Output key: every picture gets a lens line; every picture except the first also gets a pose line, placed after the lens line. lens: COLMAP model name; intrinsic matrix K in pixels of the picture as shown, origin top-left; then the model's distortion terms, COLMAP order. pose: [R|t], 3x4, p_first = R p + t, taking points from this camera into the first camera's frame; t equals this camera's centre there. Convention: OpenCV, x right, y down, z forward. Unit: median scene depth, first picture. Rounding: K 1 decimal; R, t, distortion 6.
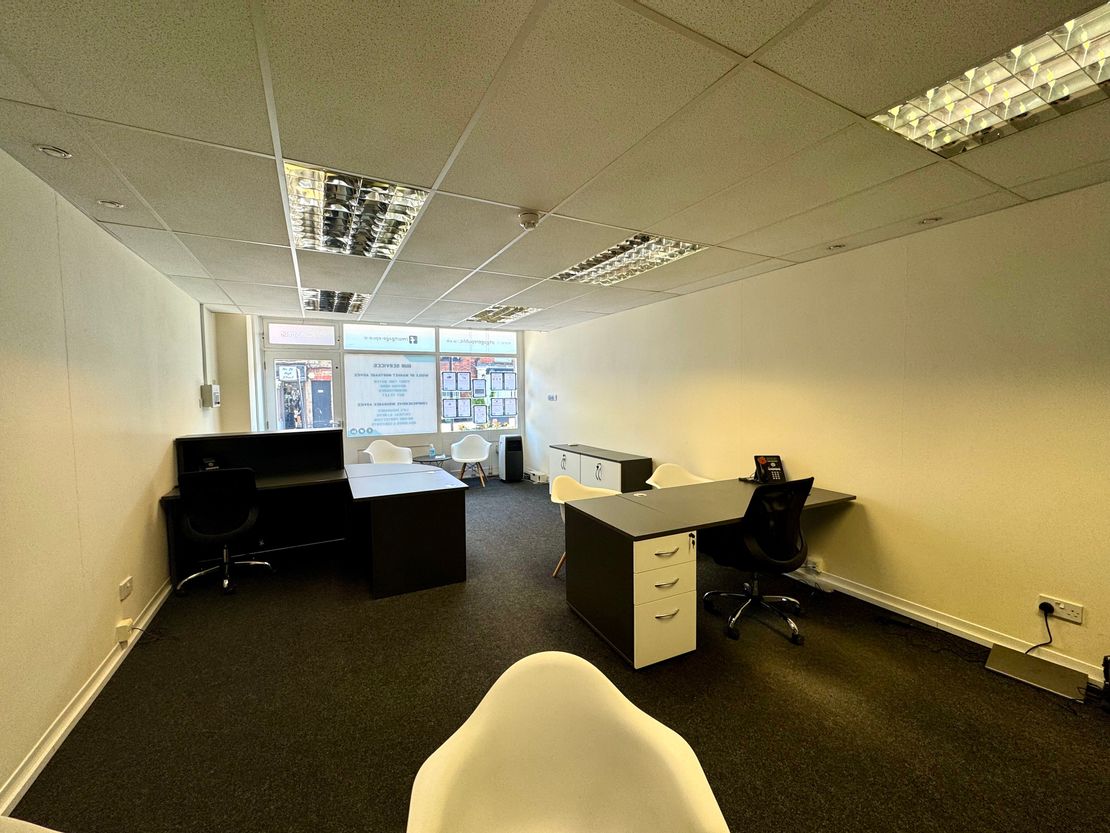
lens RADIAL K [[447.6, 0, 555.0], [0, 447.6, 416.5], [0, 0, 1]] dist [-0.001348, -0.000098]
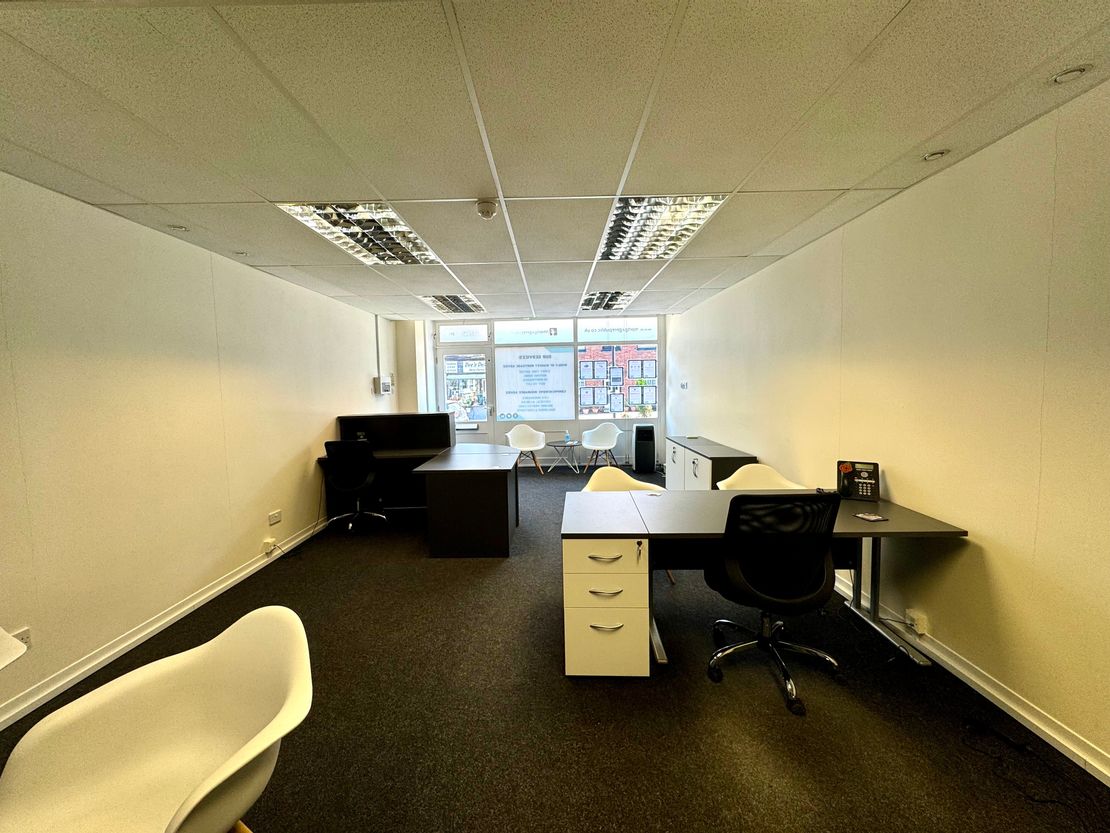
lens RADIAL K [[447.8, 0, 555.0], [0, 447.8, 416.5], [0, 0, 1]] dist [-0.000181, 0.000164]
pose [[0.879742, 0.028115, -0.474620, 0.245651], [-0.016645, 0.999459, 0.028353, -0.000012], [0.475160, -0.017044, 0.879734, 0.073612]]
